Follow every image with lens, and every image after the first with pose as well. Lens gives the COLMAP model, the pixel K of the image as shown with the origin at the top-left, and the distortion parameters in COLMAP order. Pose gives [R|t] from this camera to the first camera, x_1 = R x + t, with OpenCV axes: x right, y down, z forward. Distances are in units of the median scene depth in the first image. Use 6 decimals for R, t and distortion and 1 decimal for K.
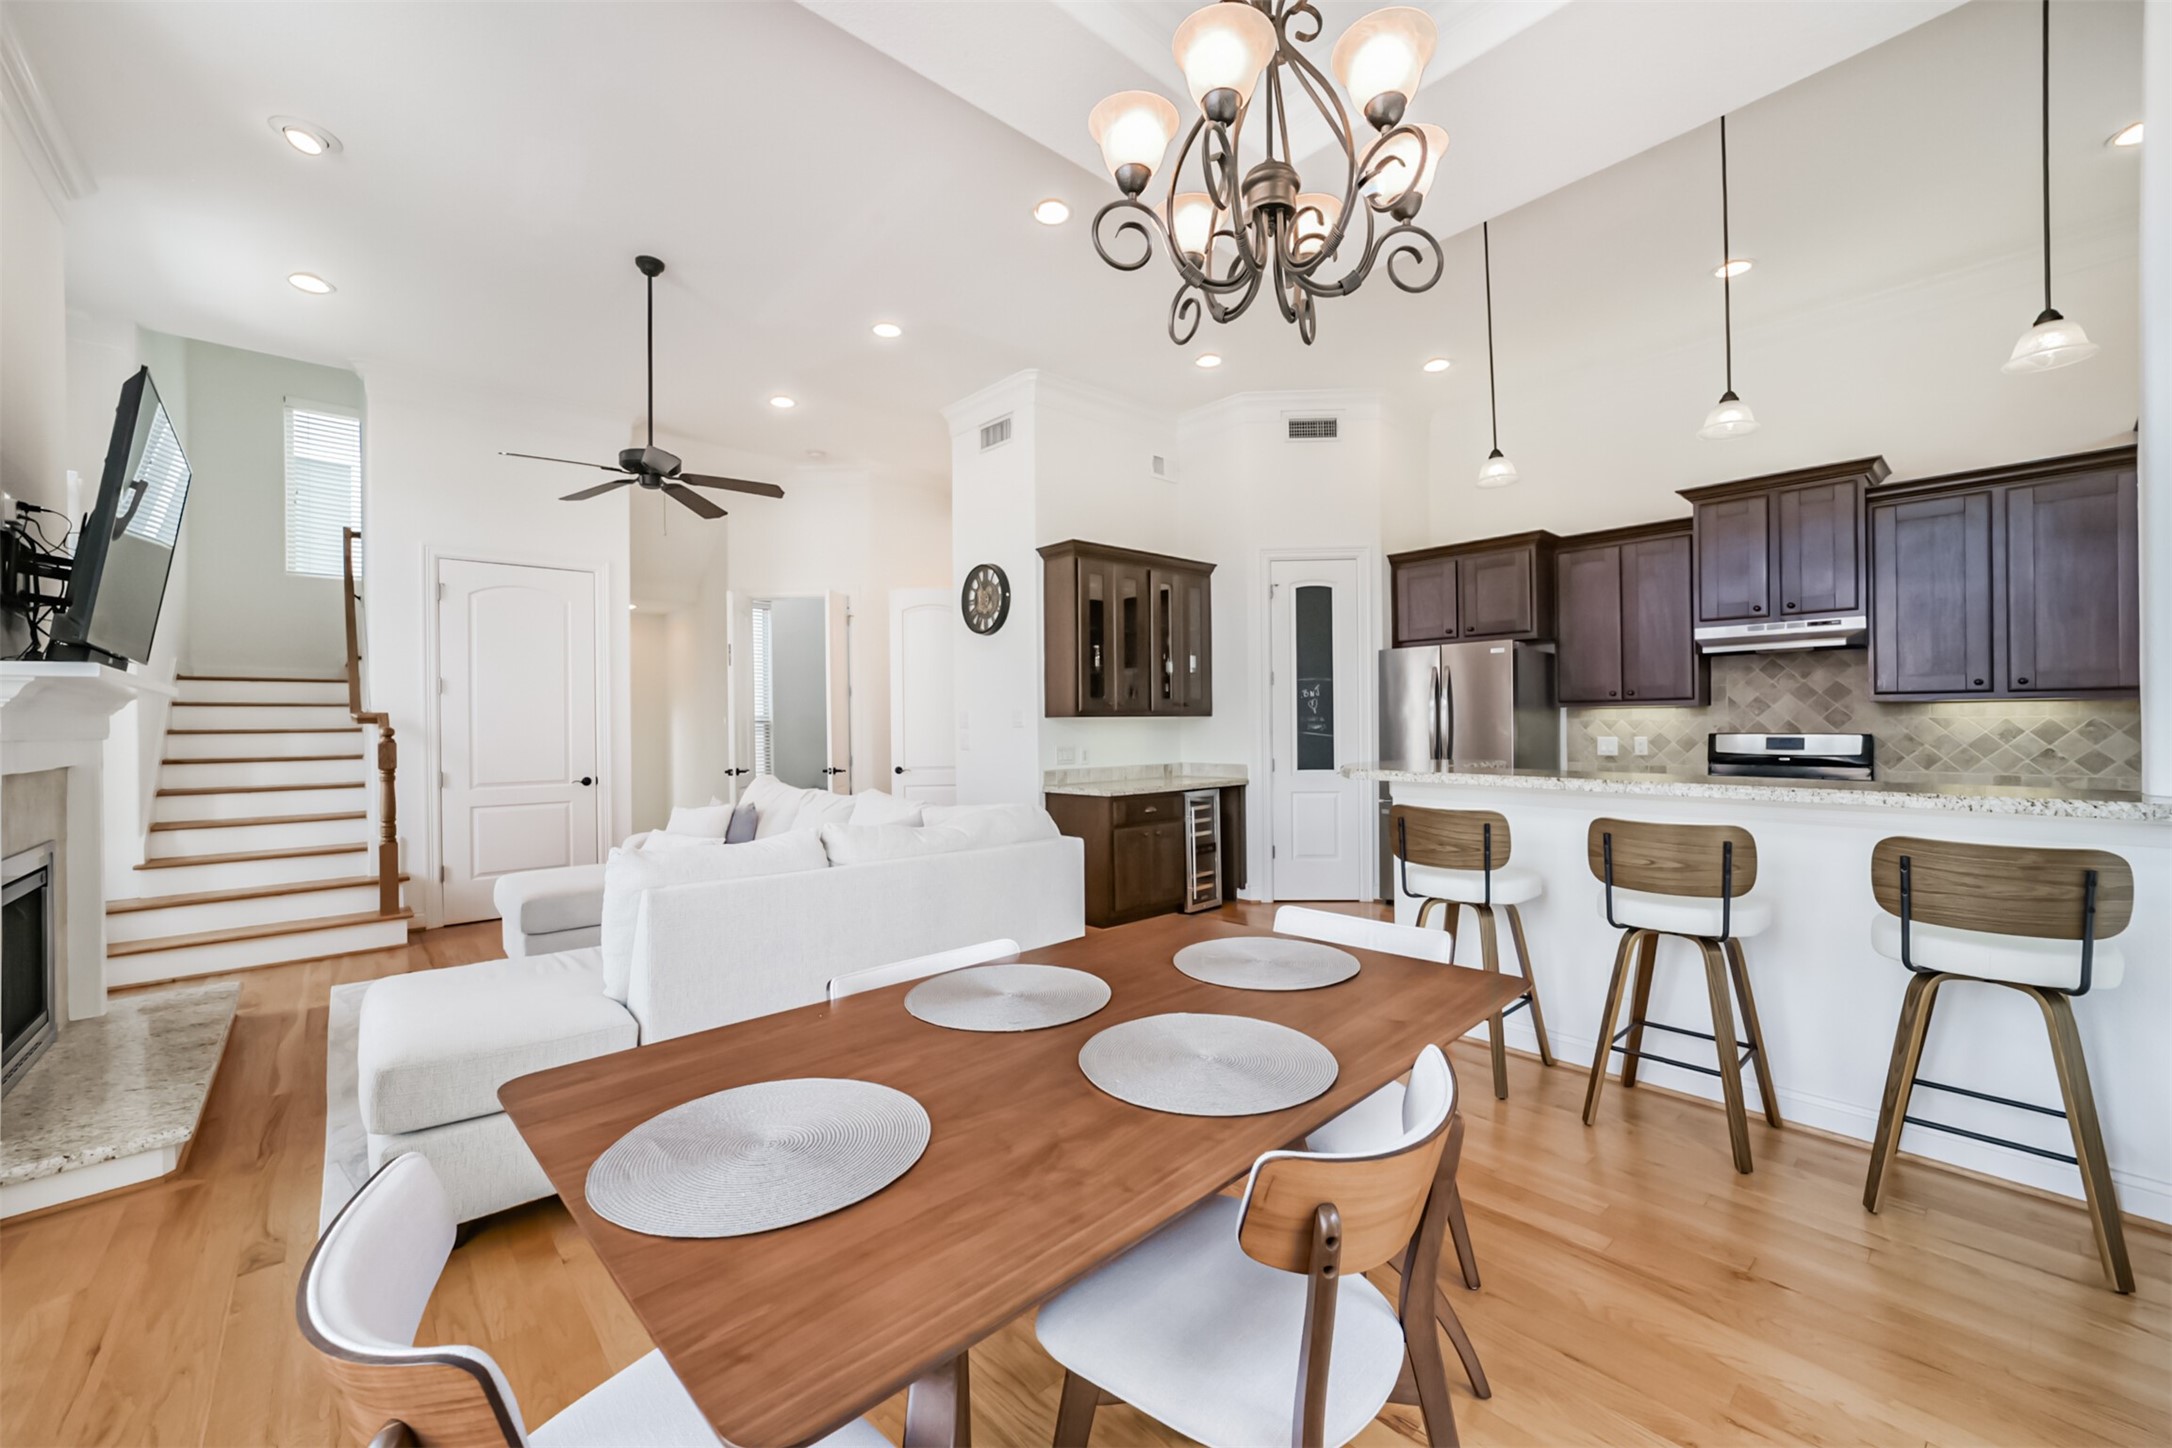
lens RADIAL K [[850.8, 0, 1091.0], [0, 850.8, 725.8], [0, 0, 1]] dist [-0.023933, 0.009591]
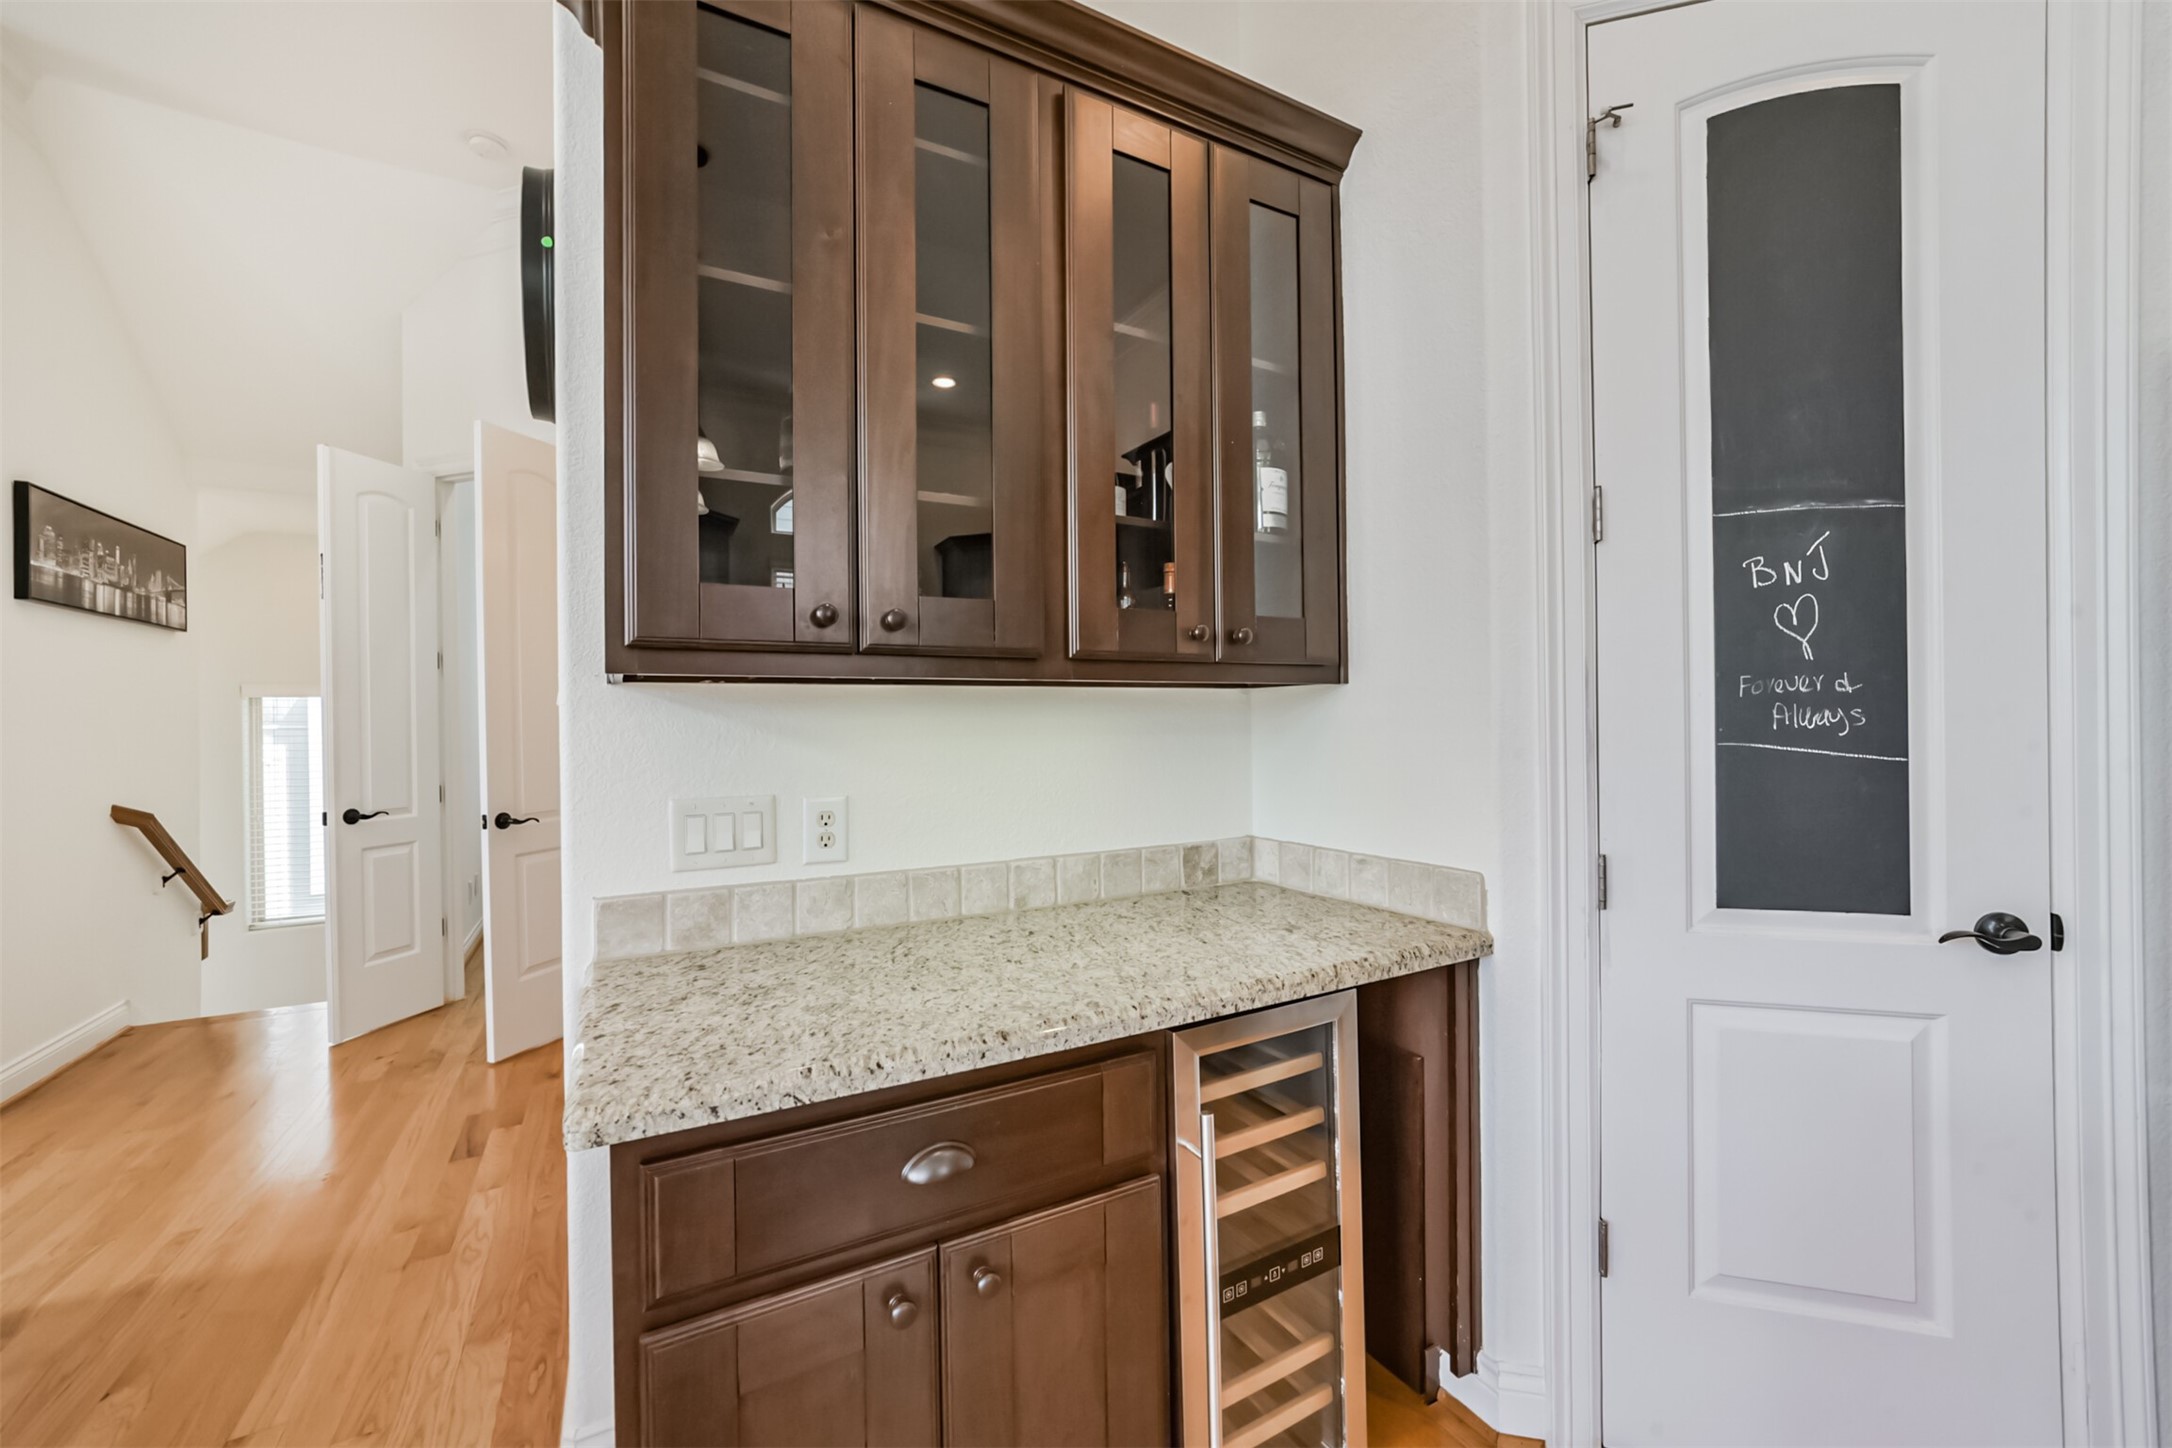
lens RADIAL K [[850.8, 0, 1091.0], [0, 850.8, 725.8], [0, 0, 1]] dist [-0.023933, 0.009591]
pose [[0.974048, -0.001704, -0.226337, 0.155239], [0.001802, 0.999998, 0.000227, 0.003281], [0.226336, -0.000629, 0.974049, 0.891561]]
